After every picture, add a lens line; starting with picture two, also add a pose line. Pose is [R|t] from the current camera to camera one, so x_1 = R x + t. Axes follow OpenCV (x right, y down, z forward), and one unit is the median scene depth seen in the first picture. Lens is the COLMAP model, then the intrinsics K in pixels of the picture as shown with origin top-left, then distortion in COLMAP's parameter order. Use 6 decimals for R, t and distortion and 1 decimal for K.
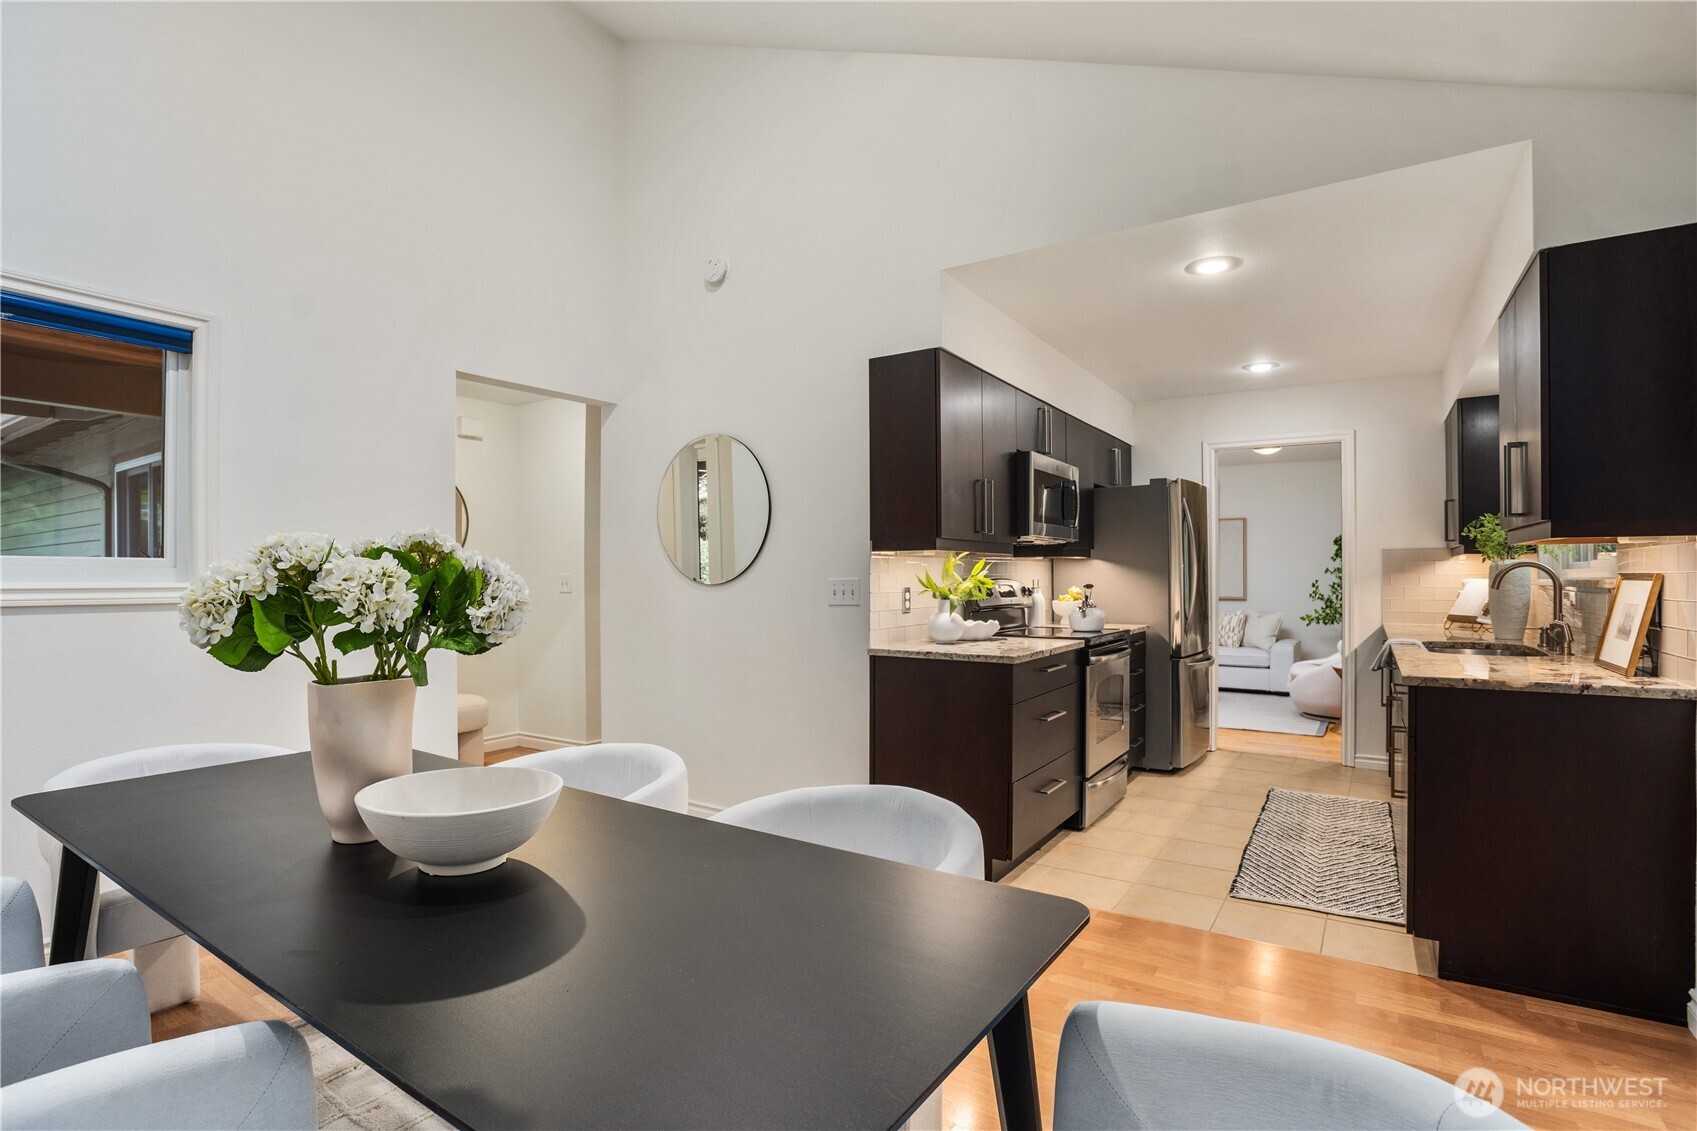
lens RADIAL K [[852.2, 0, 847.6], [0, 852.2, 570.5], [0, 0, 1]] dist [-0.025848, 0.000862]
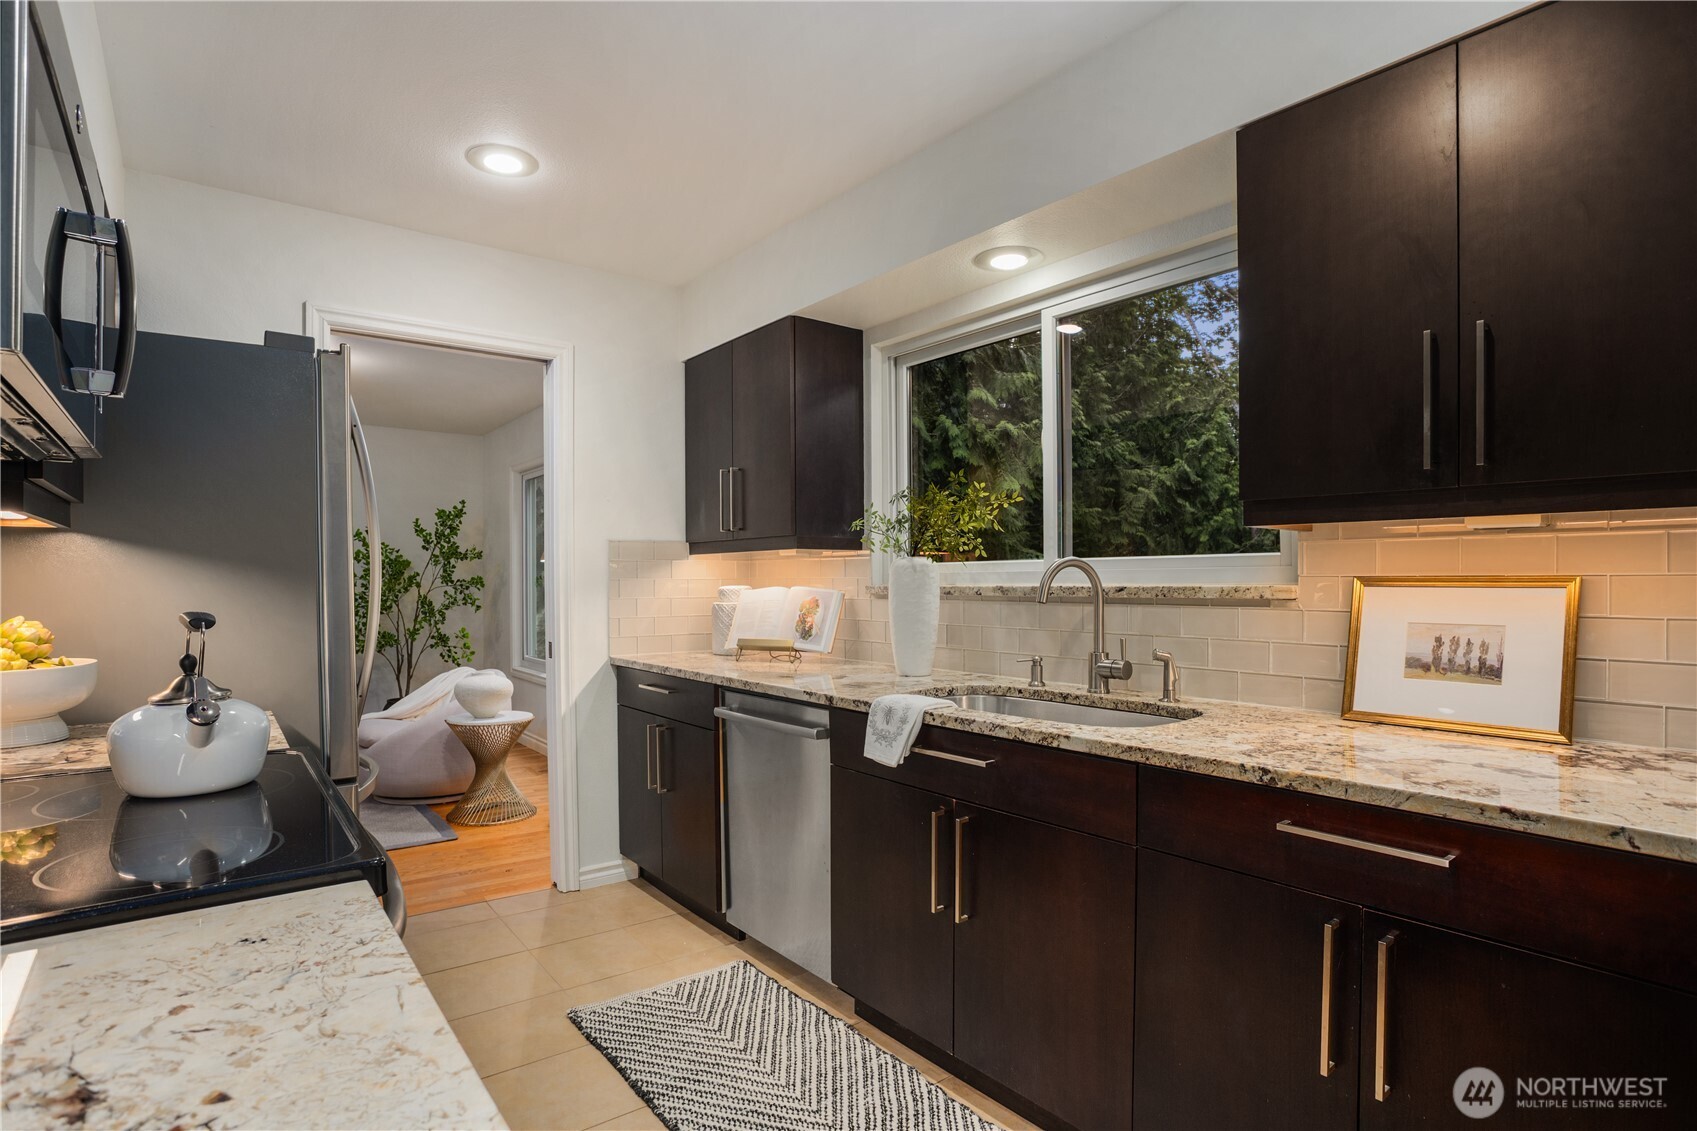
lens RADIAL K [[852.2, 0, 817.8], [0, 852.2, 600.0], [0, 0, 1]] dist [-0.025848, 0.000862]
pose [[0.351761, -0.020885, 0.935857, 0.053789], [-0.001695, 0.999735, 0.022947, 0.002908], [-0.936088, -0.009658, 0.351632, 0.392202]]
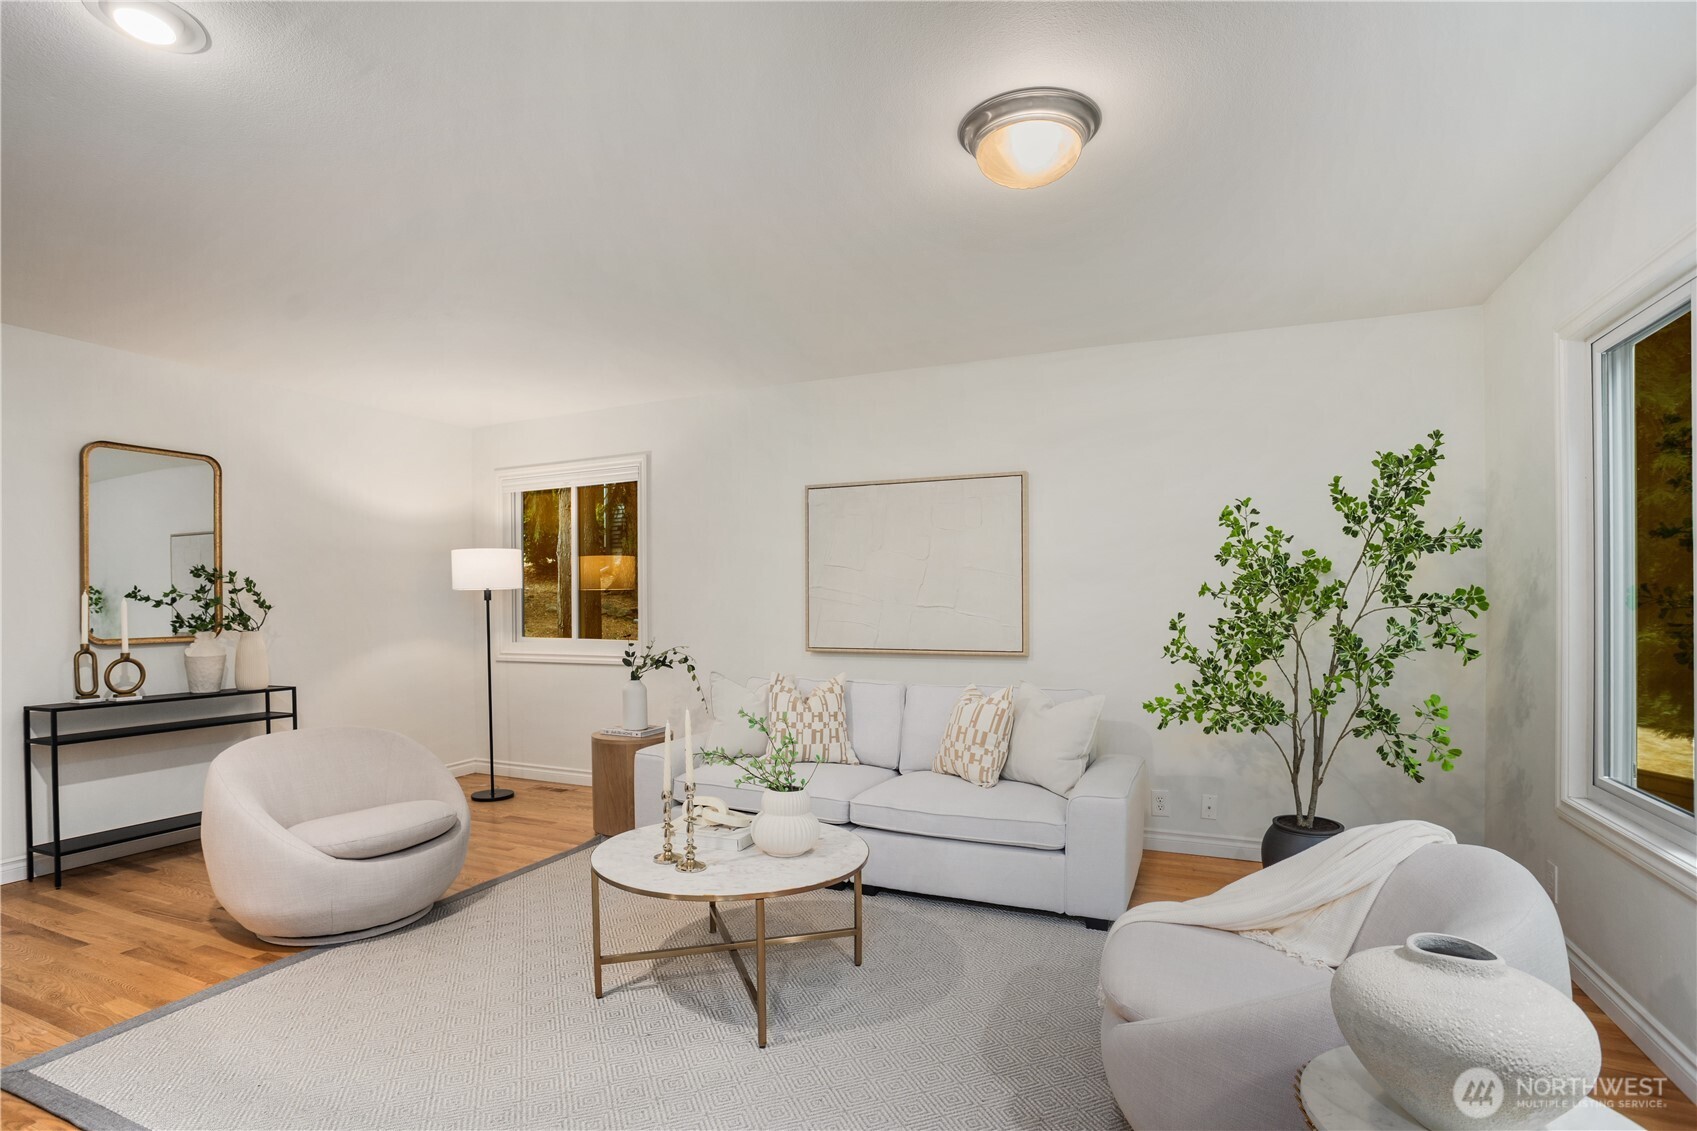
lens RADIAL K [[852.2, 0, 814.4], [0, 852.2, 597.0], [0, 0, 1]] dist [-0.025848, 0.000862]
pose [[0.988864, -0.005147, 0.148736, 0.323091], [0.005014, 0.999987, 0.001269, 0.002234], [-0.148740, -0.000509, 0.988876, 0.628482]]
